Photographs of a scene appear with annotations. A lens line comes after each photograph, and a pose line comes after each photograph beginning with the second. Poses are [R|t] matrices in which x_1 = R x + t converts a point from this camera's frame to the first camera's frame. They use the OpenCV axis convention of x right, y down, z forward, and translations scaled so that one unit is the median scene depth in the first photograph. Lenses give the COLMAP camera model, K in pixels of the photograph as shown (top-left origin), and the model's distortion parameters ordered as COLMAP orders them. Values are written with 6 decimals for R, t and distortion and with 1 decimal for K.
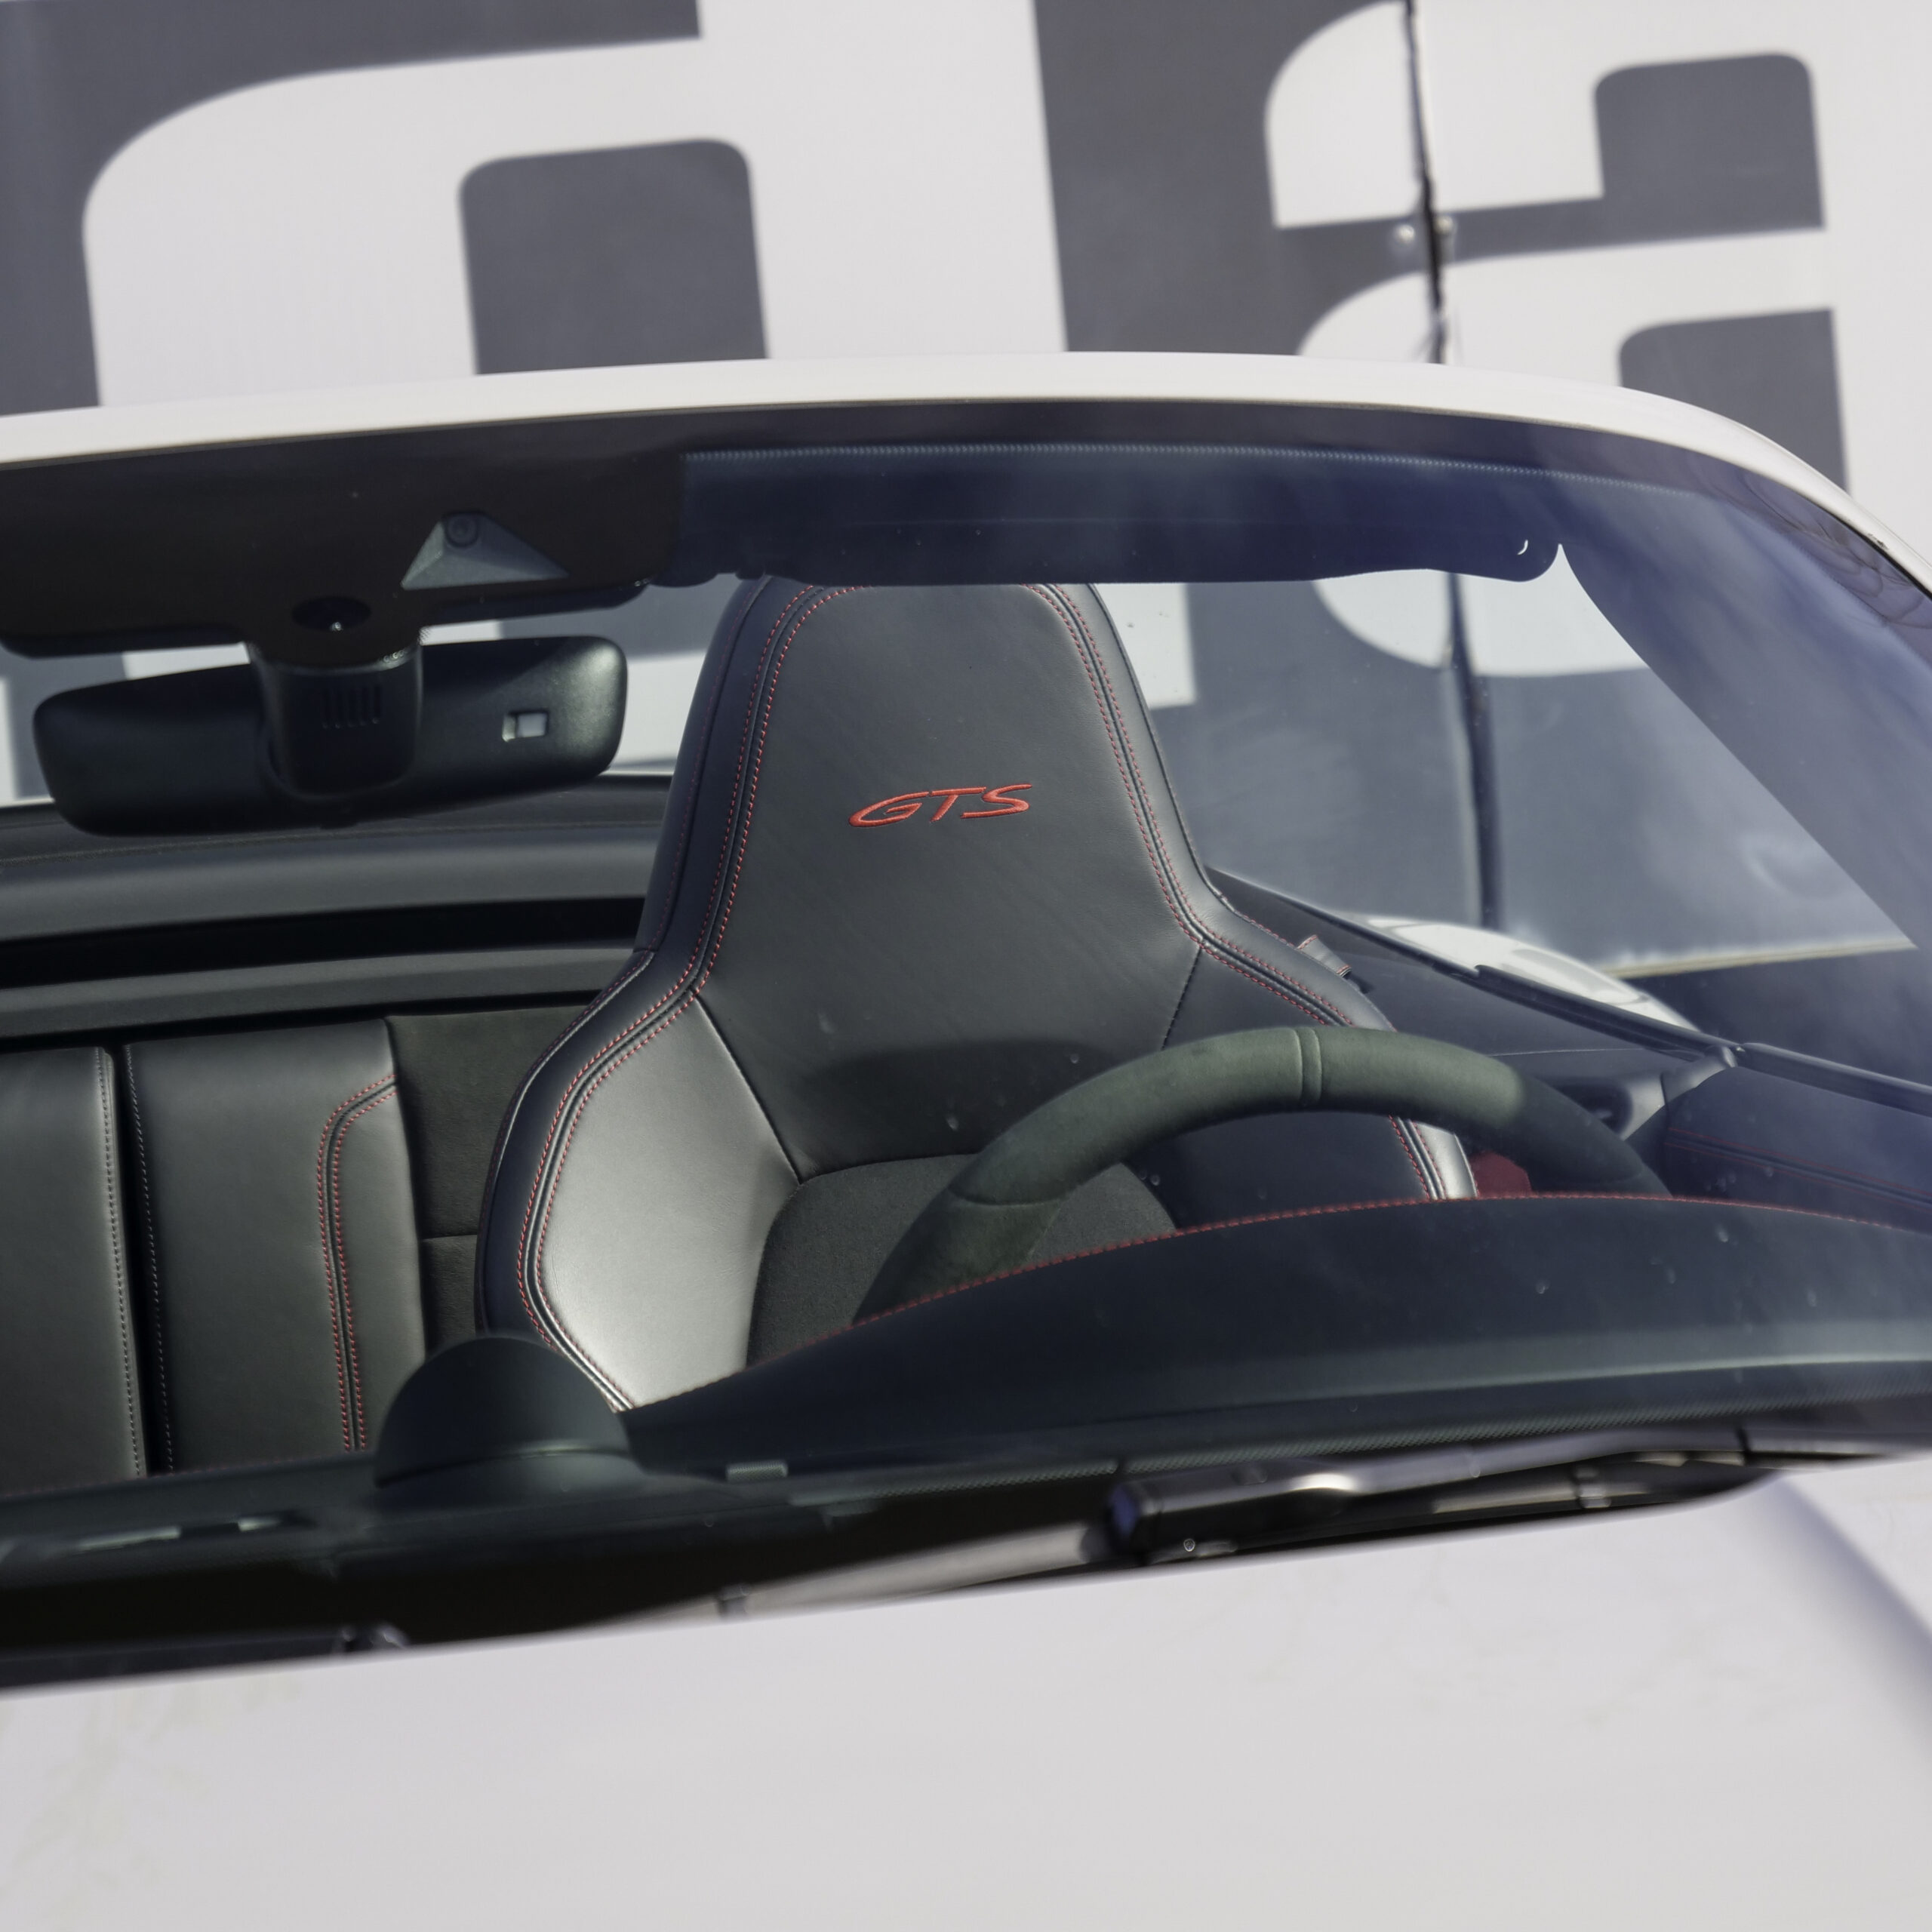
lens RADIAL K [[8408.7, 0, 965.1], [0, 8408.7, 965.9], [0, 0, 1]] dist [0.094880, 3.620983]
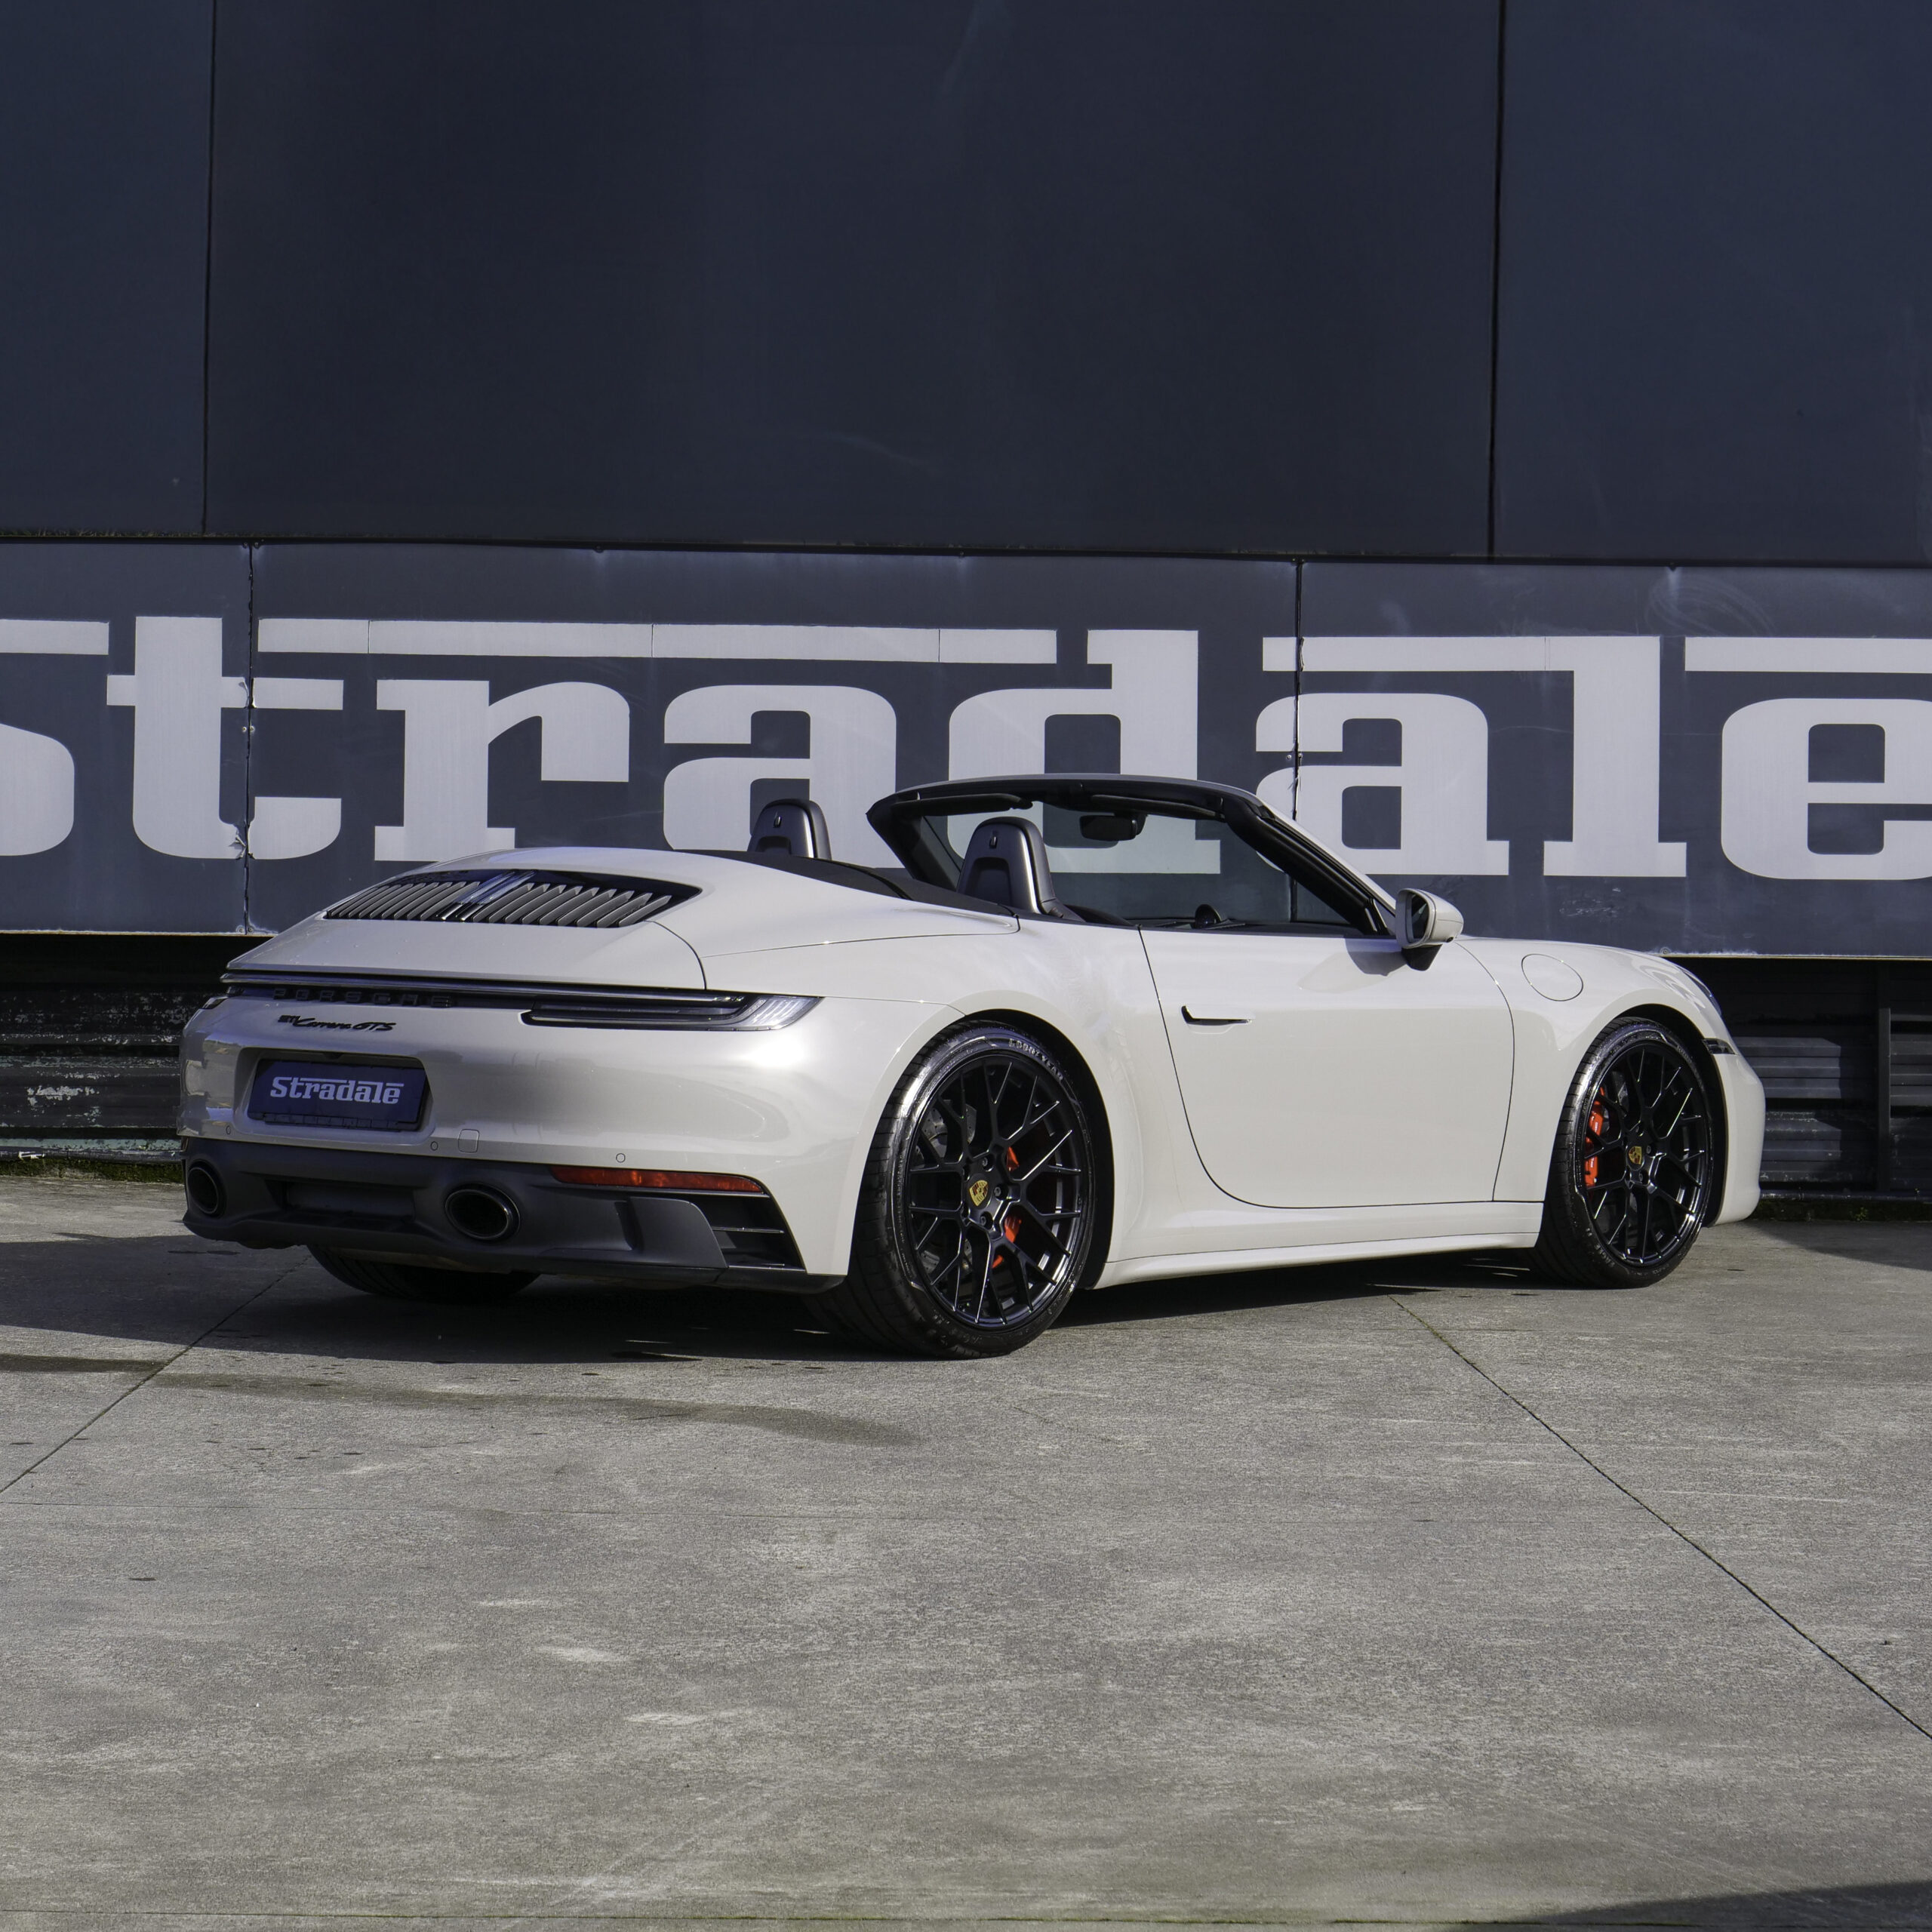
lens RADIAL K [[4955.2, 0, 883.7], [0, 4955.2, 953.0], [0, 0, 1]] dist [0.026503, -0.459895]
pose [[0.980852, 0.104701, -0.164217, 0.252303], [-0.109146, 0.993858, -0.018257, 0.064330], [0.161297, 0.035831, 0.986255, -1.266384]]
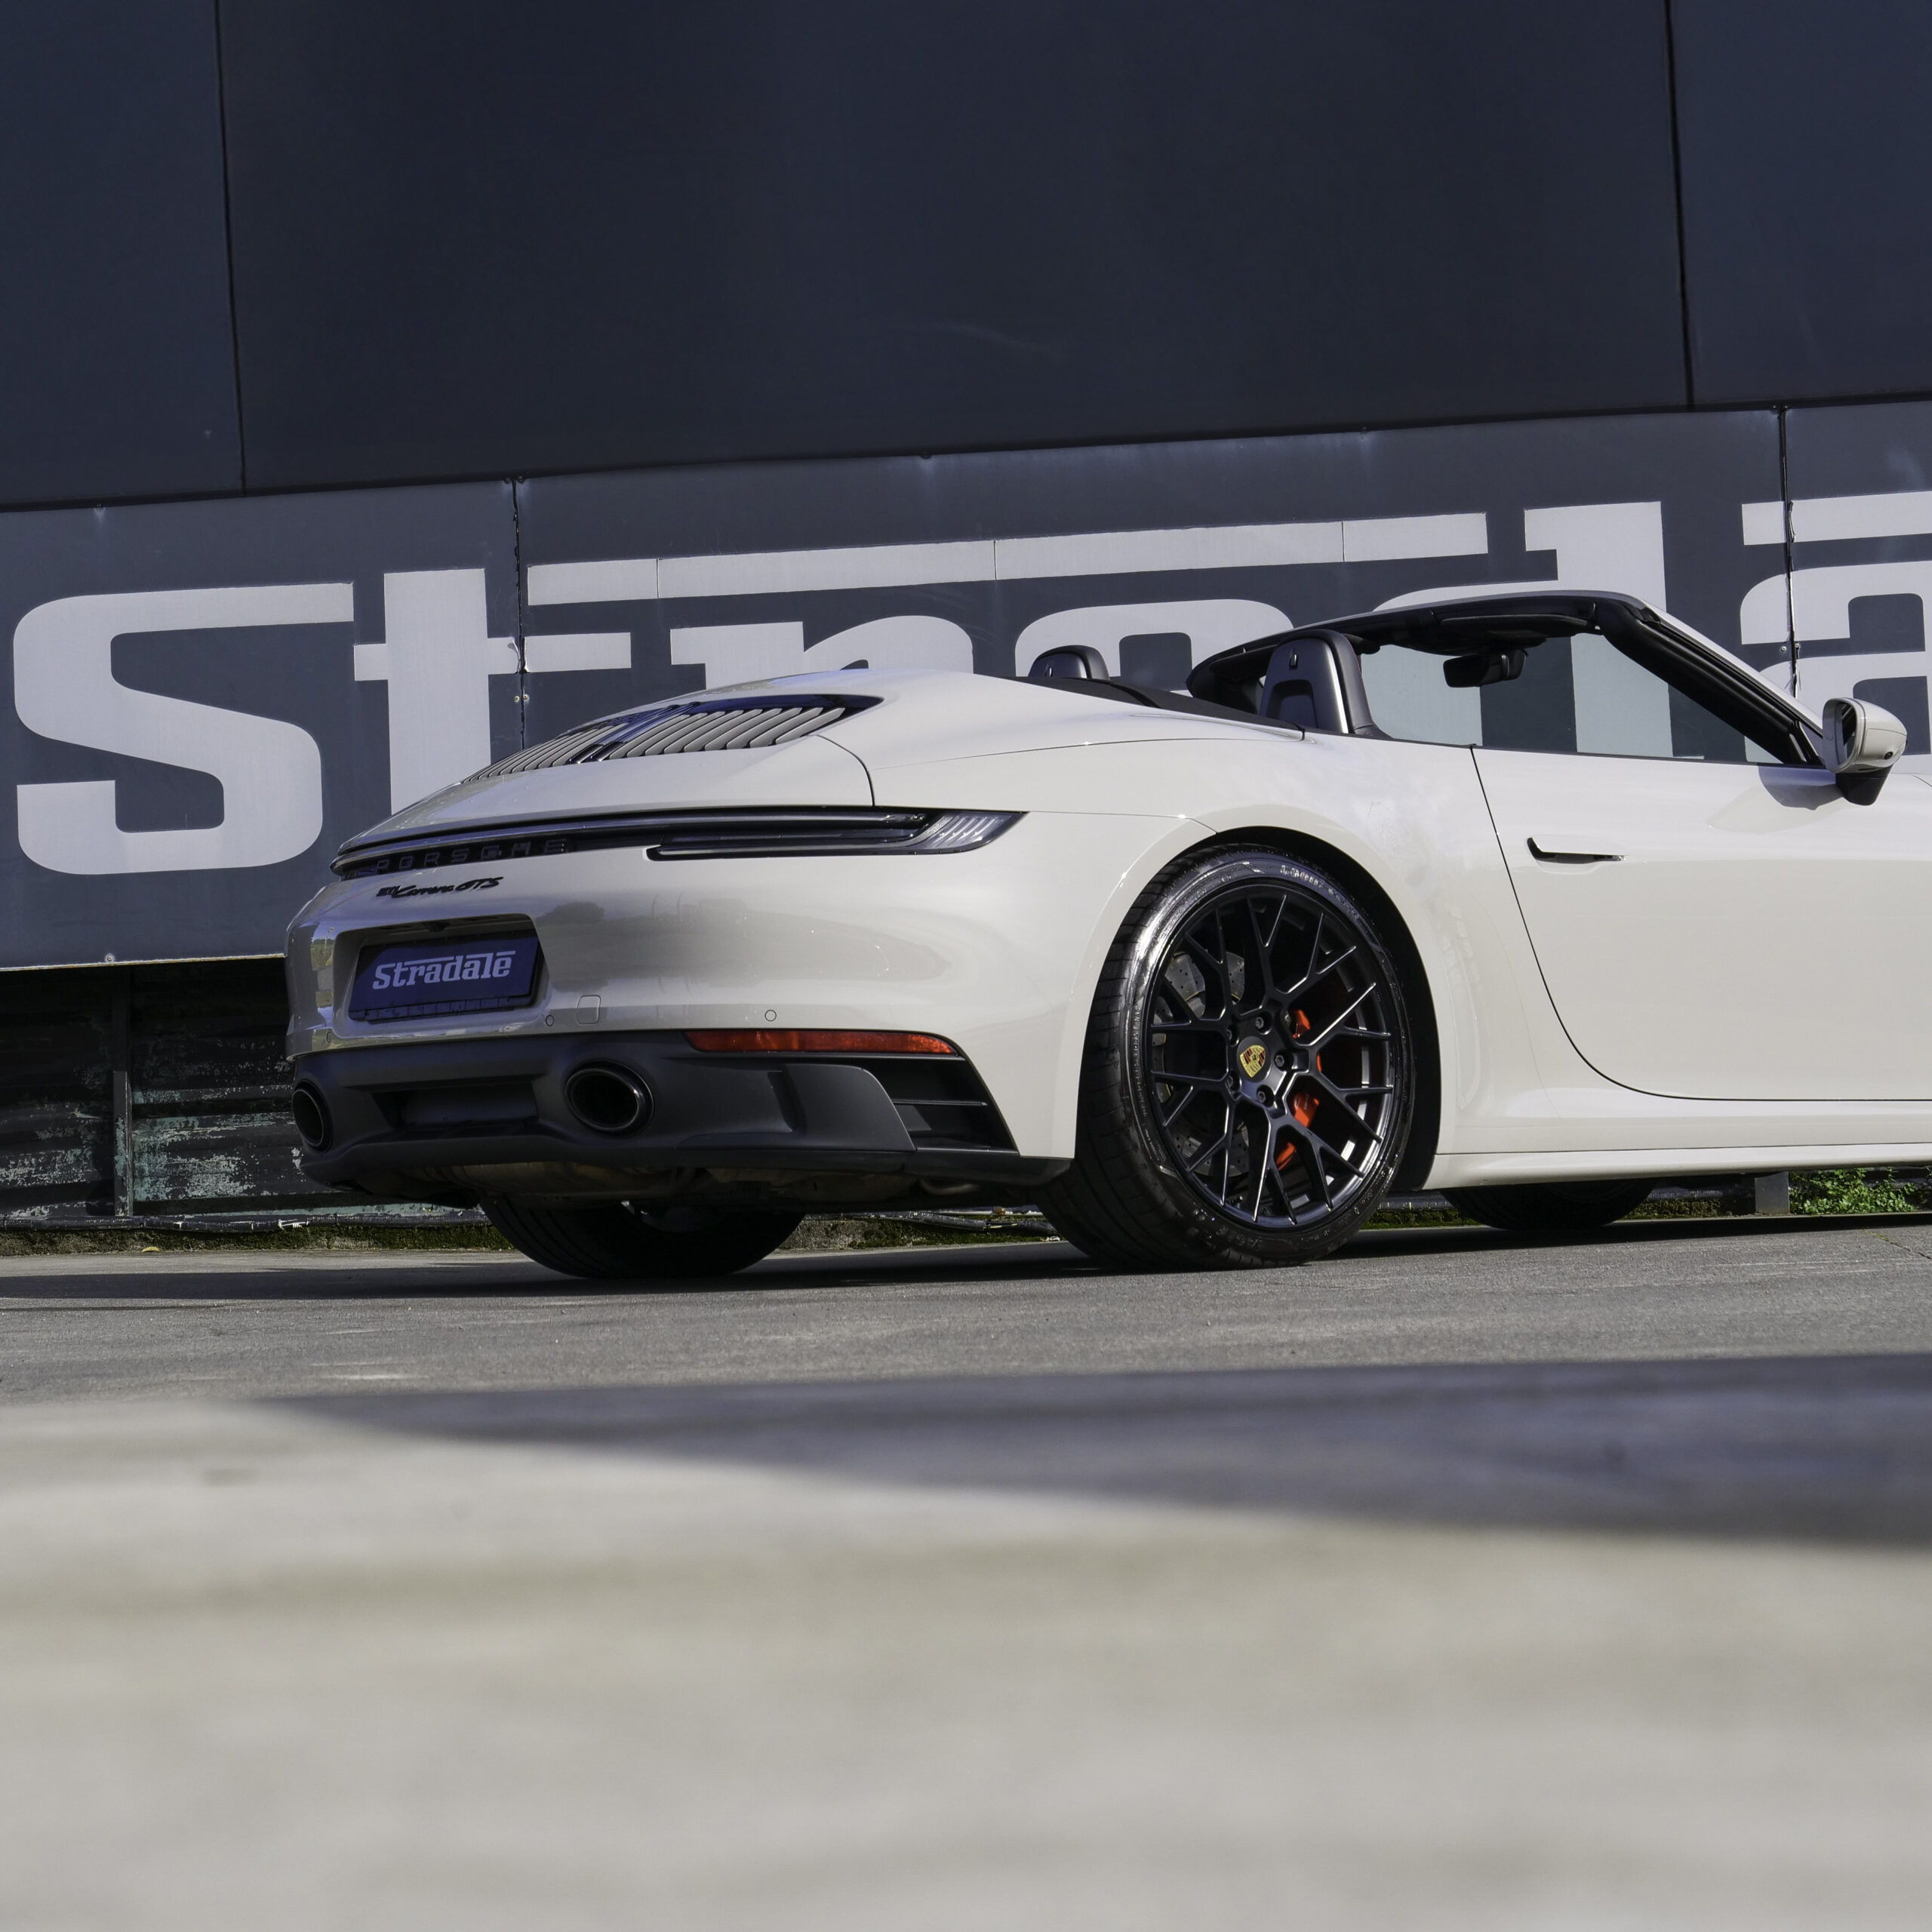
lens RADIAL K [[5644.6, 0, 872.6], [0, 5644.6, 966.8], [0, 0, 1]] dist [0.019791, -0.127060]
pose [[0.950167, 0.038276, -0.309383, 0.383331], [-0.060990, 0.996079, -0.064077, 0.185310], [0.305718, 0.079753, 0.948776, -1.078357]]
